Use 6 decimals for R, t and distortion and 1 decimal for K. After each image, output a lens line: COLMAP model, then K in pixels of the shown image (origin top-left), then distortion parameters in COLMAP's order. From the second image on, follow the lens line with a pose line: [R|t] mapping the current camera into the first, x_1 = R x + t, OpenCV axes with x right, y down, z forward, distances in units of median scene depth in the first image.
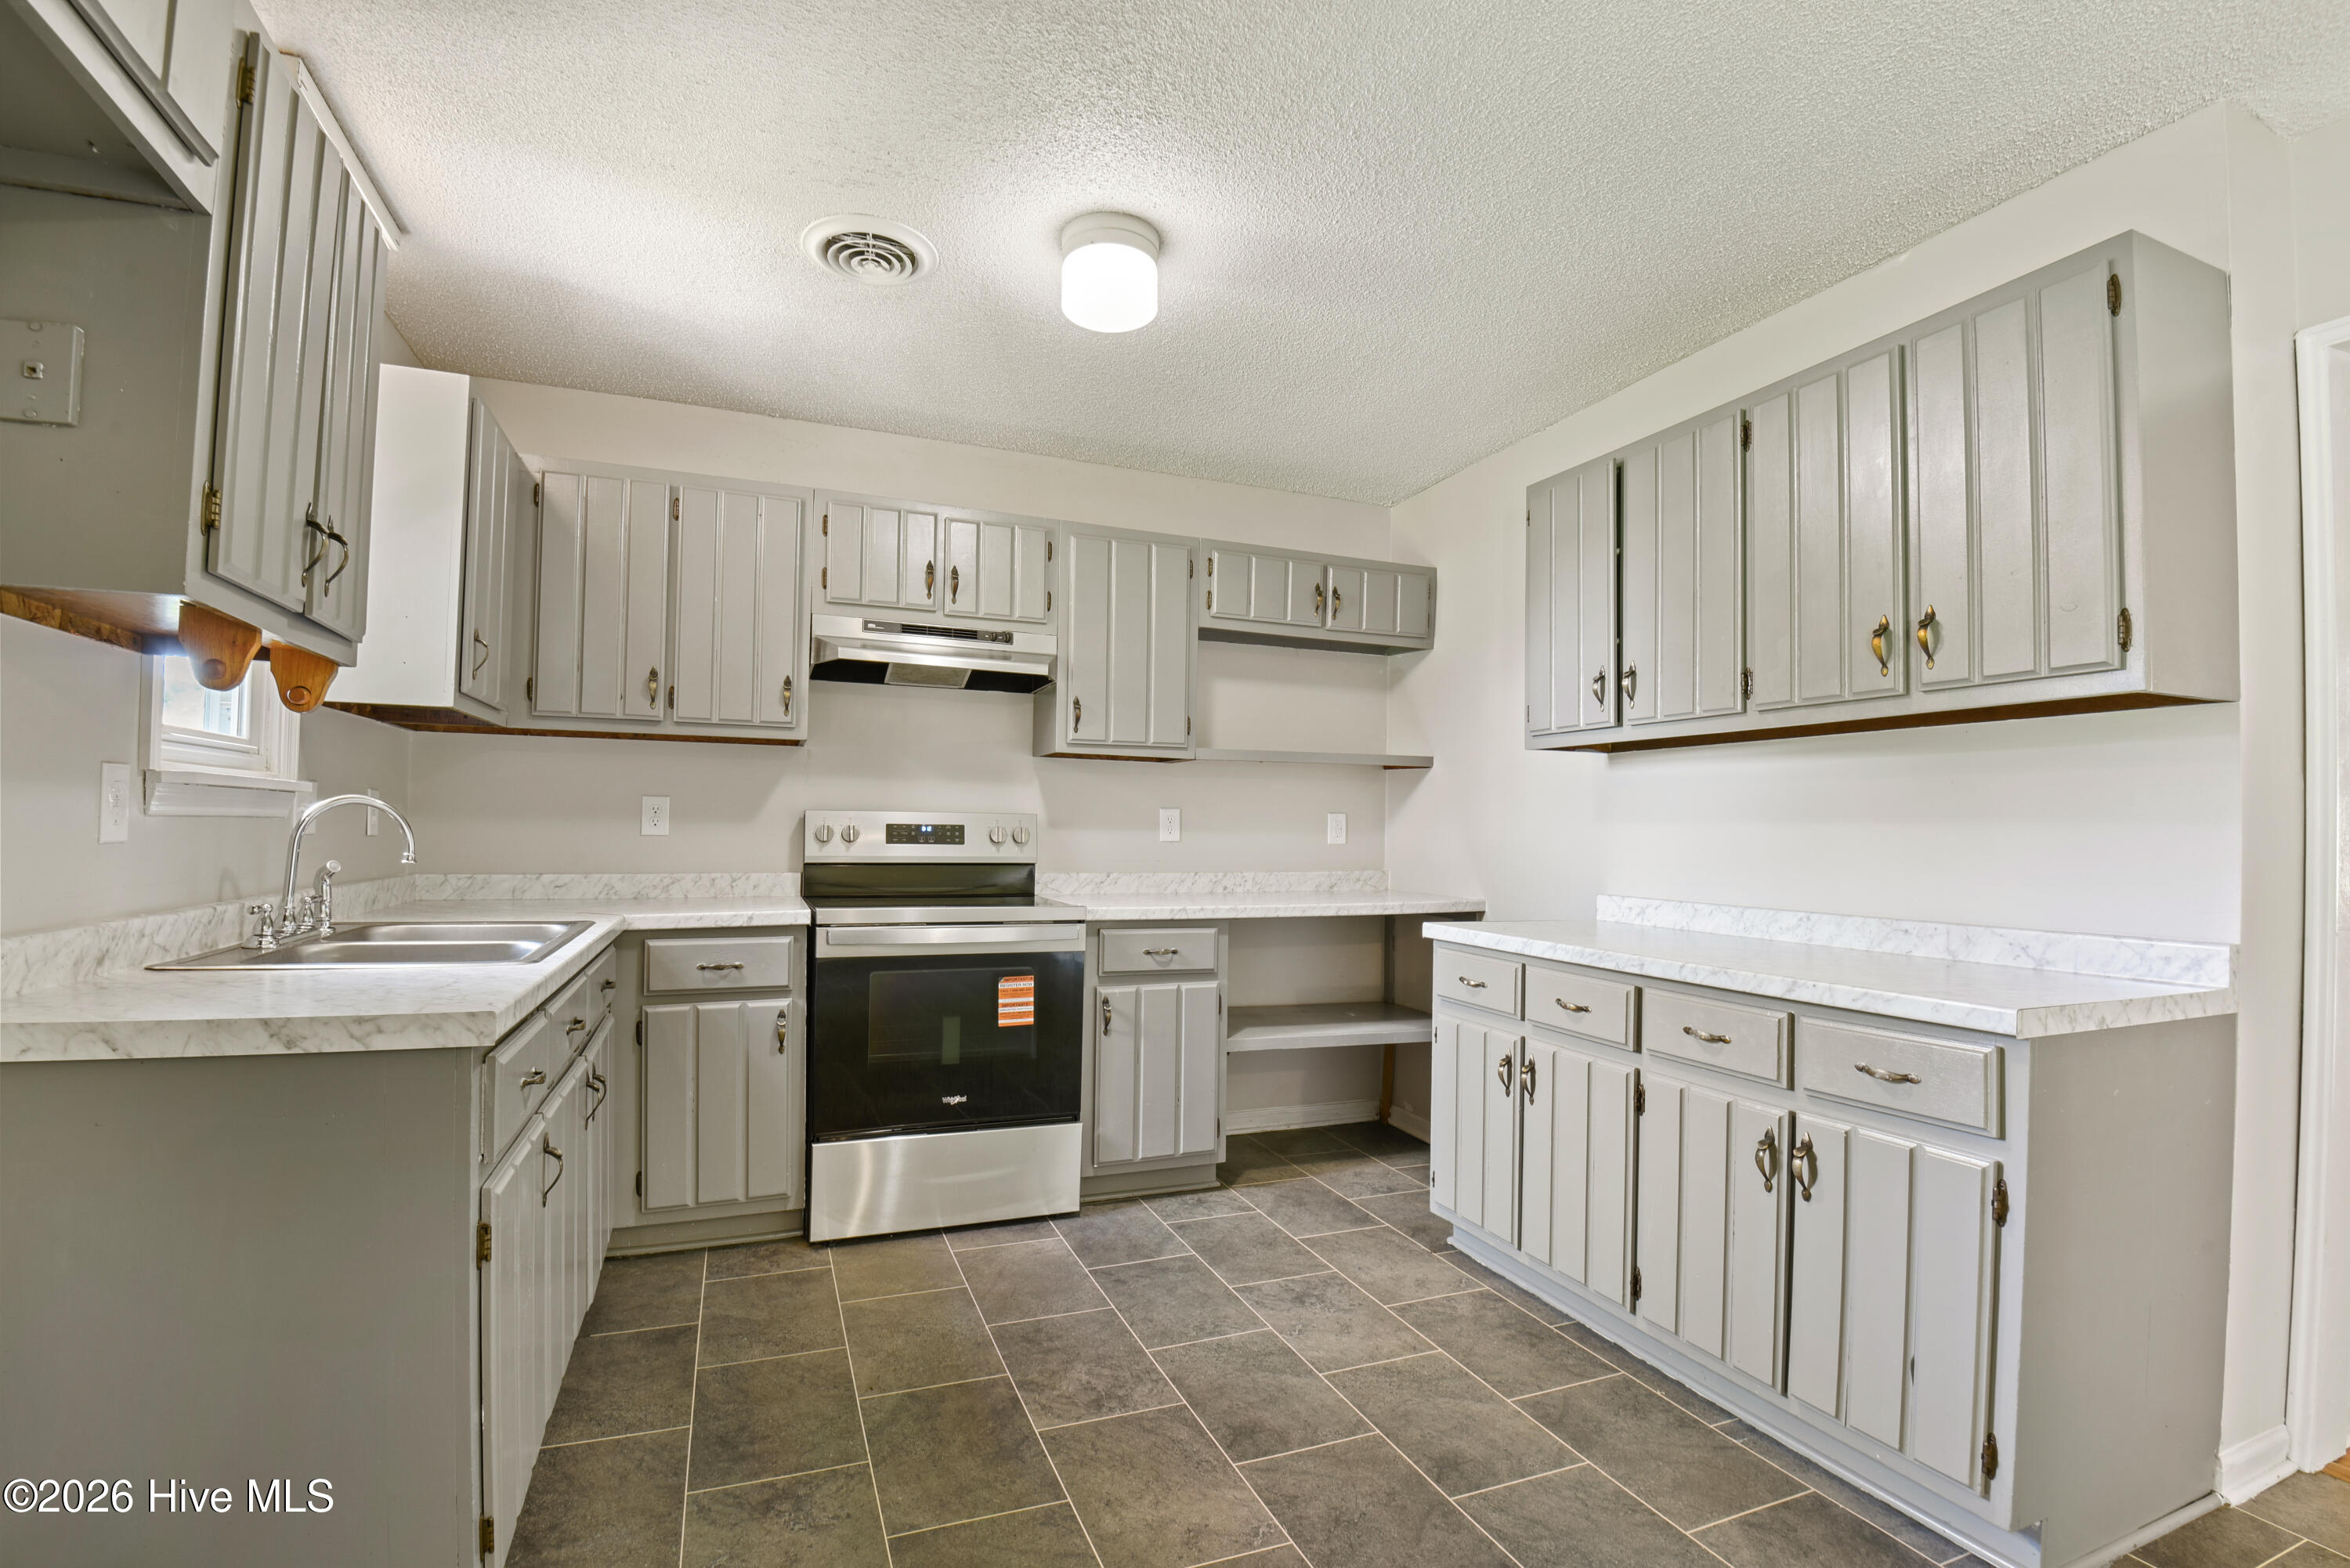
lens RADIAL K [[1082.3, 0, 1175.4], [0, 1082.3, 811.3], [0, 0, 1]] dist [0.001918, -0.032568]
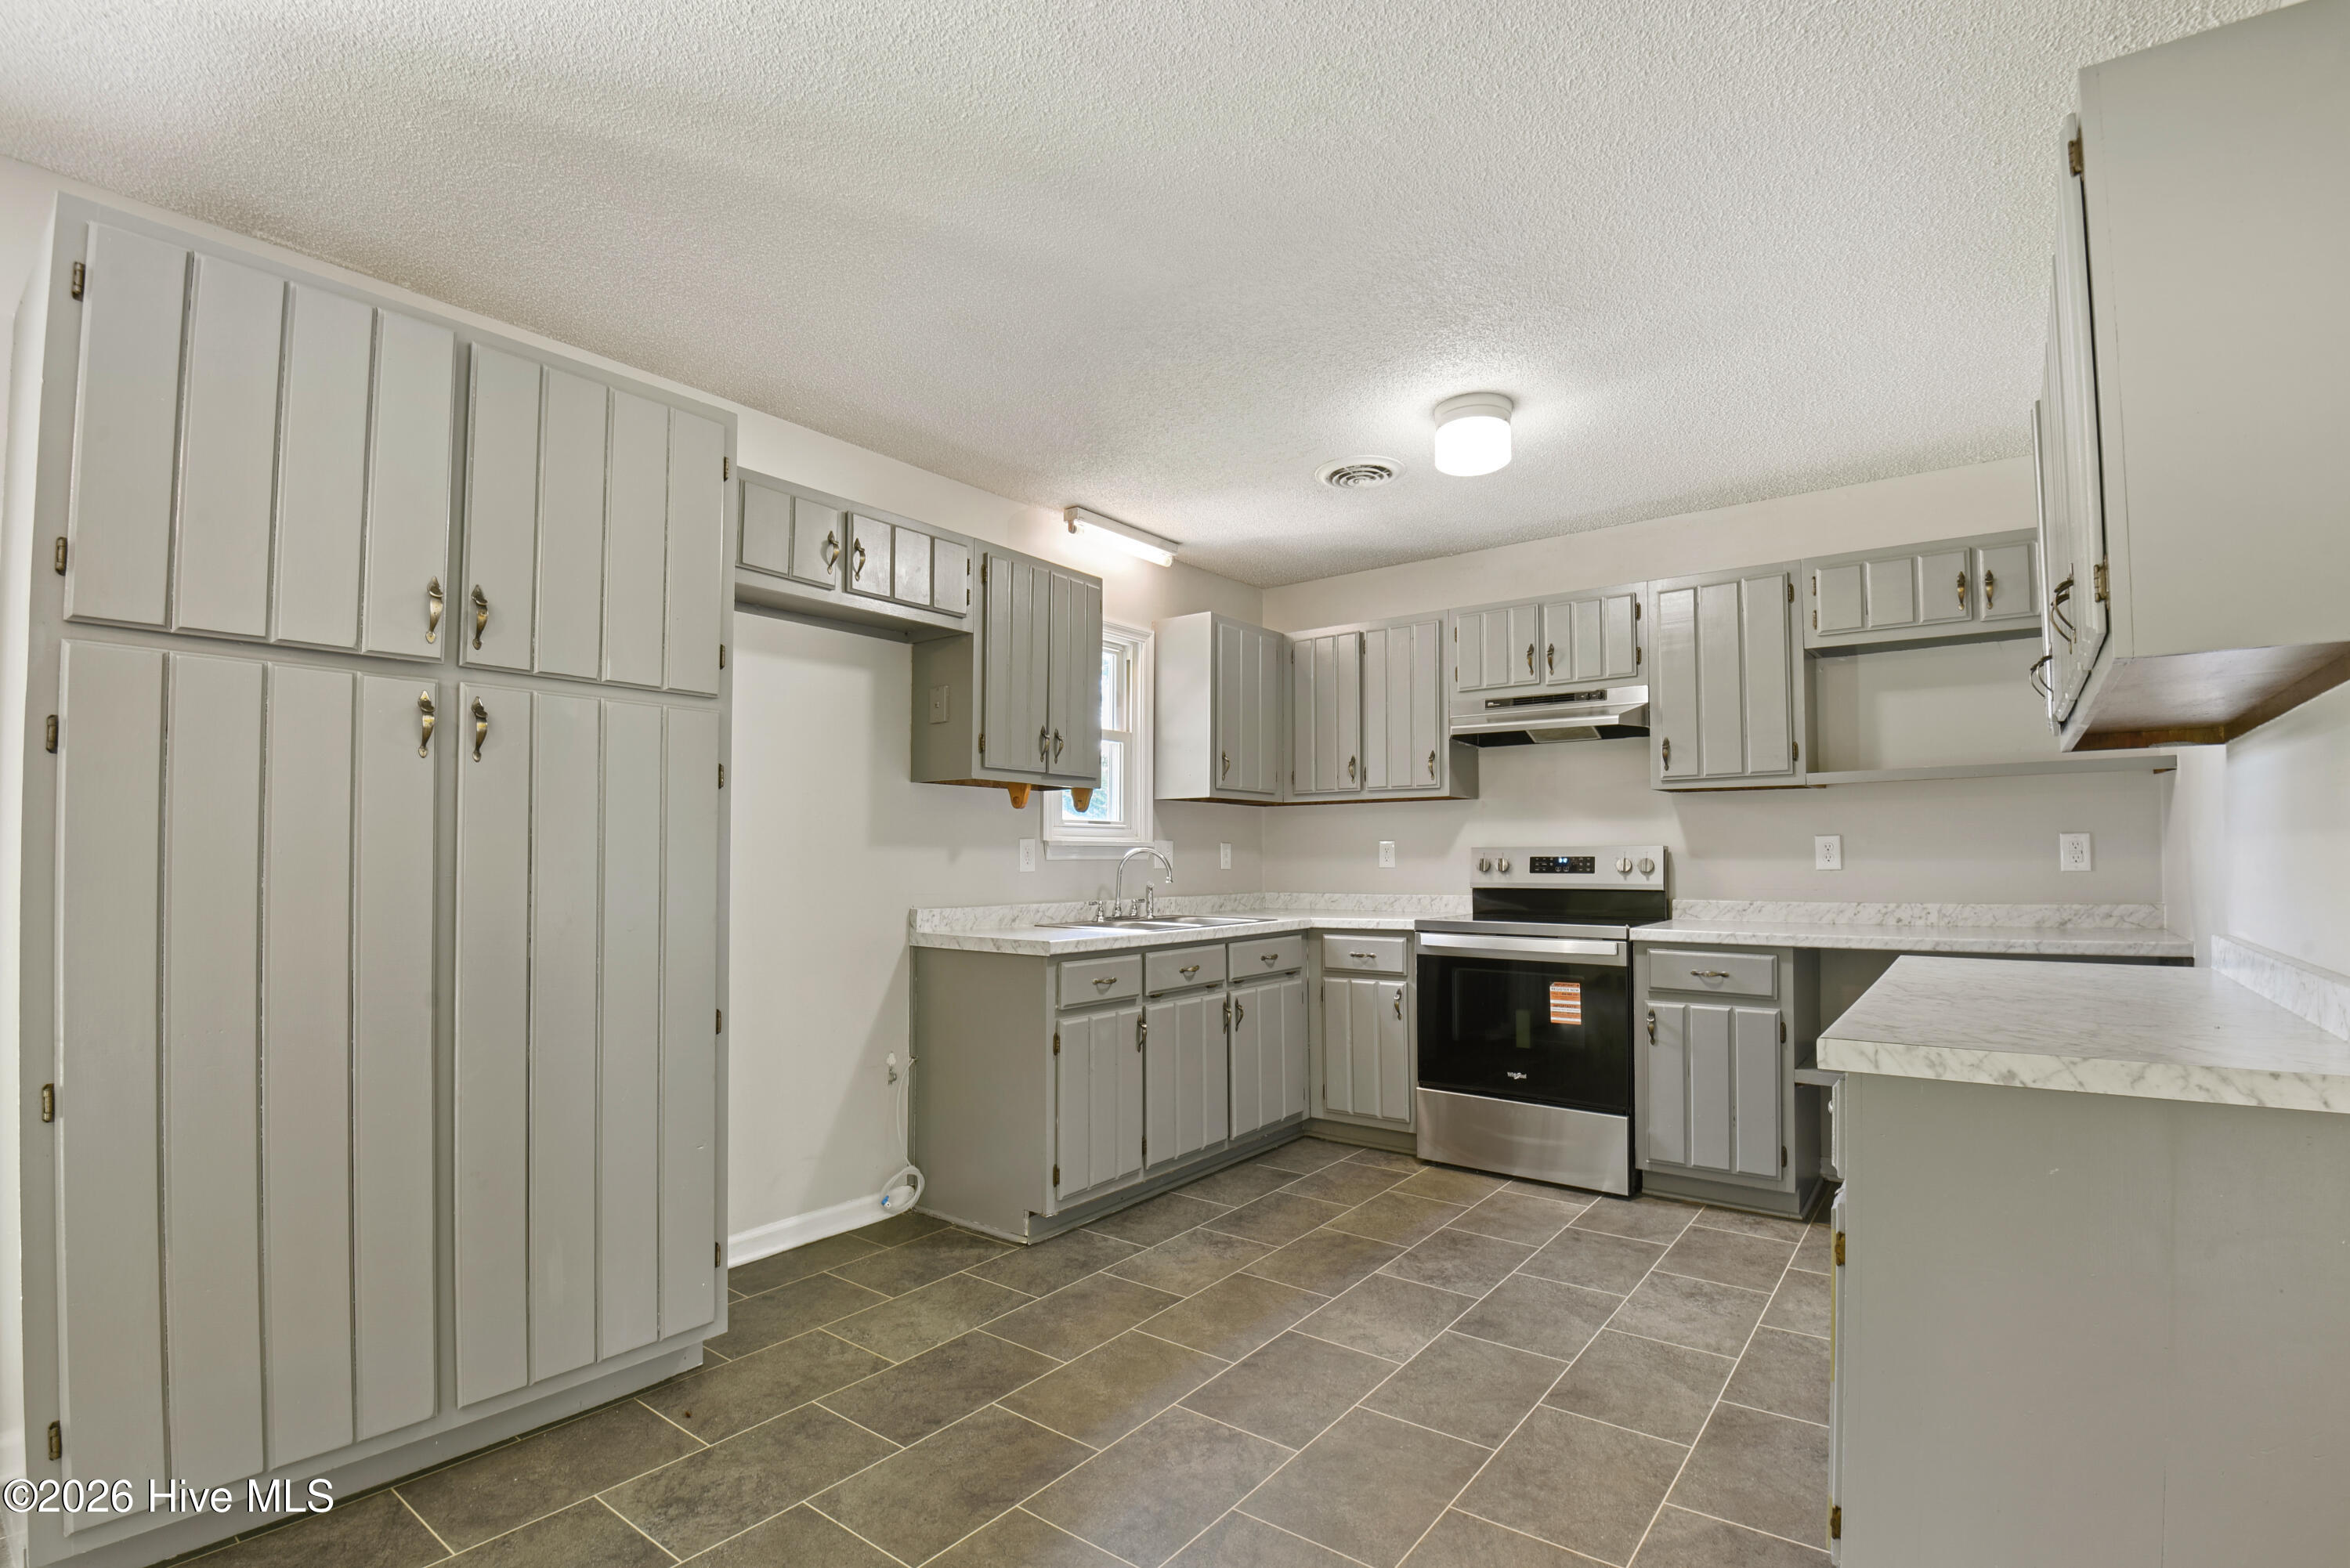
lens RADIAL K [[1089.2, 0, 1171.4], [0, 1089.2, 827.9], [0, 0, 1]] dist [-0.001506, -0.033155]
pose [[0.510653, -0.040023, -0.858855, 0.682599], [0.025076, 0.999184, -0.031653, 0.008703], [0.859421, -0.005373, 0.511240, 0.008951]]
